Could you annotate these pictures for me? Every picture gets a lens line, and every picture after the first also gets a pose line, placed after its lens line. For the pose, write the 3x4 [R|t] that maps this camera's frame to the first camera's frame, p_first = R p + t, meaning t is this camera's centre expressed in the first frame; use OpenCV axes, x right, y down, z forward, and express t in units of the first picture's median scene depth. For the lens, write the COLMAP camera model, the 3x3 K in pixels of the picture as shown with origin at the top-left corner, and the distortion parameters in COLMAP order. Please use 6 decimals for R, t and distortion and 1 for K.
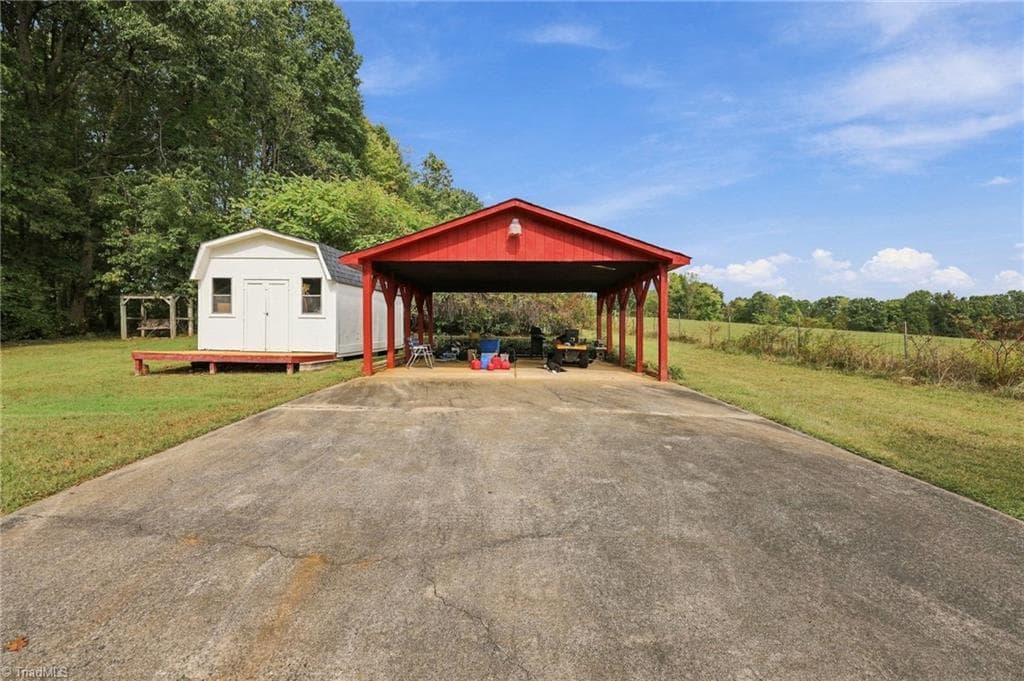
lens RADIAL K [[426.0, 0, 512.0], [0, 426.0, 340.5], [0, 0, 1]] dist [0.001939, 0.000209]
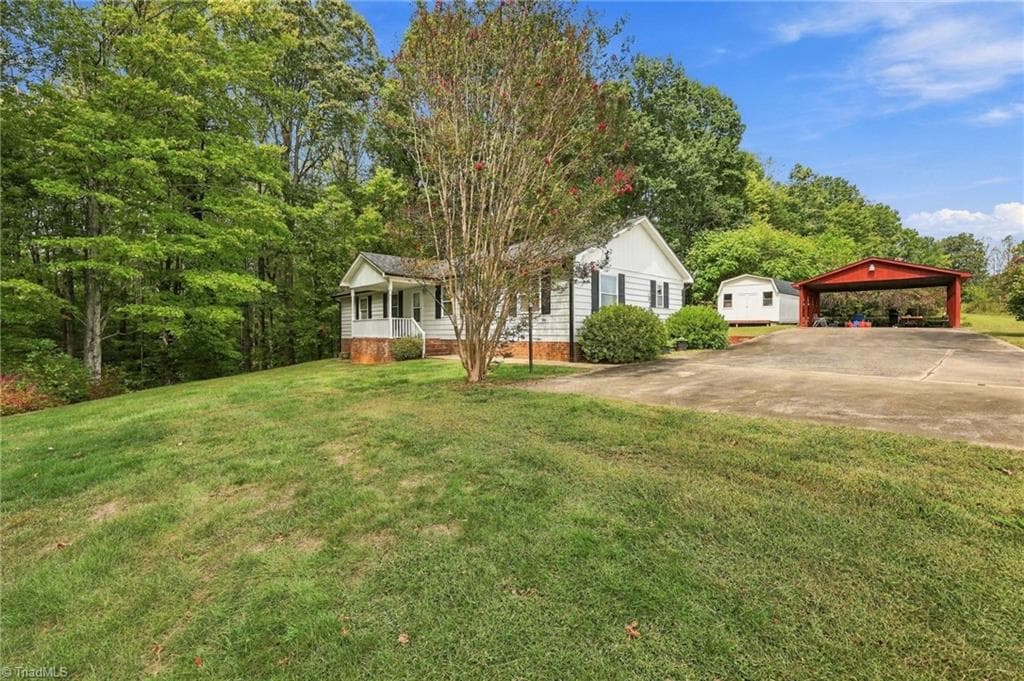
lens RADIAL K [[426.0, 0, 512.0], [0, 426.0, 340.5], [0, 0, 1]] dist [0.001939, 0.000209]
pose [[0.737369, 0.012204, -0.675380, 0.115871], [-0.009728, 0.999925, 0.007448, 0.131790], [0.675420, 0.001078, 0.737432, -1.806831]]
